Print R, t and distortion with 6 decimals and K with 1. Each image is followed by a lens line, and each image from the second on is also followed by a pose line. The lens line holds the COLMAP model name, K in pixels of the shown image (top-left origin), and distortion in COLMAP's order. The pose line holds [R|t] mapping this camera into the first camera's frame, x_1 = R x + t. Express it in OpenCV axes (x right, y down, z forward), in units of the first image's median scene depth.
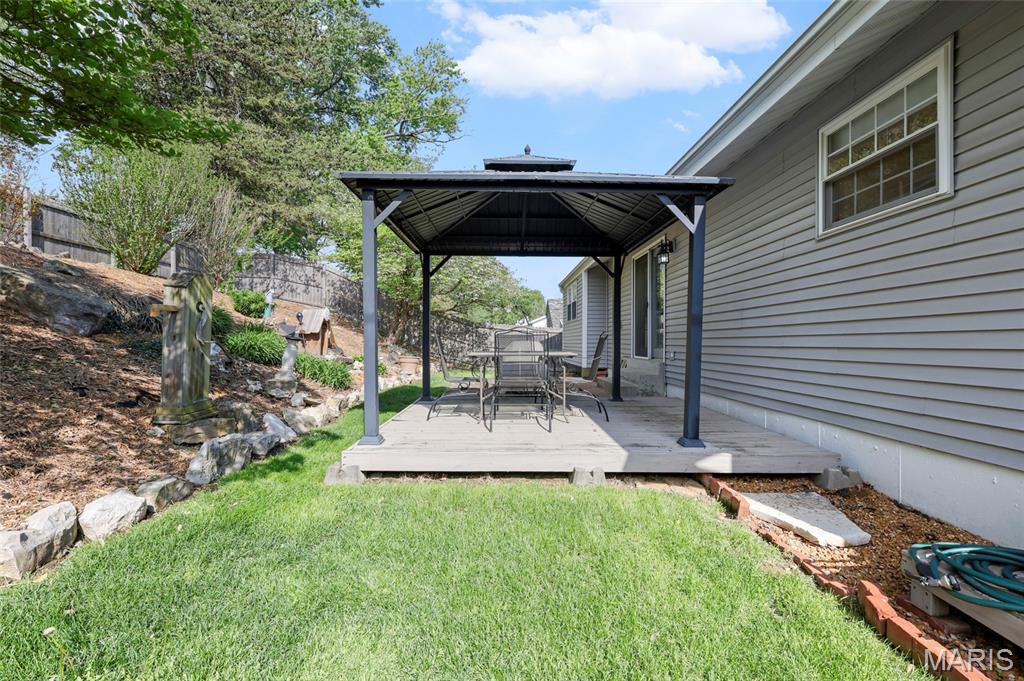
lens RADIAL K [[449.6, 0, 512.0], [0, 449.6, 333.5], [0, 0, 1]] dist [0.001749, -0.000006]
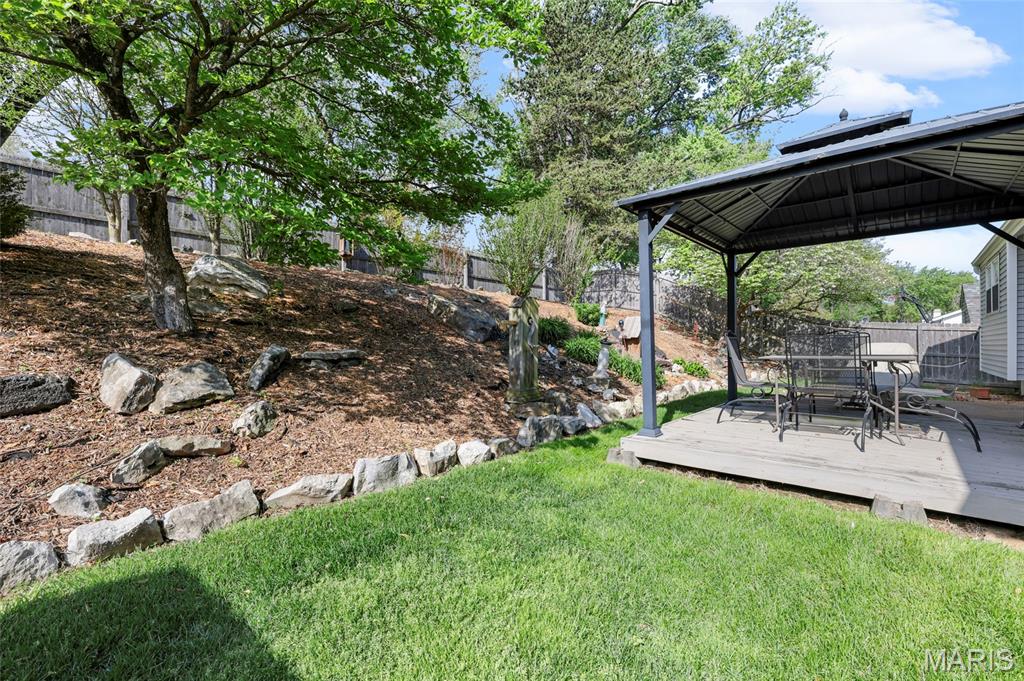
lens RADIAL K [[443.3, 0, 512.0], [0, 443.3, 340.5], [0, 0, 1]] dist [-0.006916, -0.000282]
pose [[0.739248, -0.015083, -0.673265, 0.177228], [0.019296, 0.999813, -0.001211, 0.002499], [0.673157, -0.012096, 0.739400, -0.043974]]
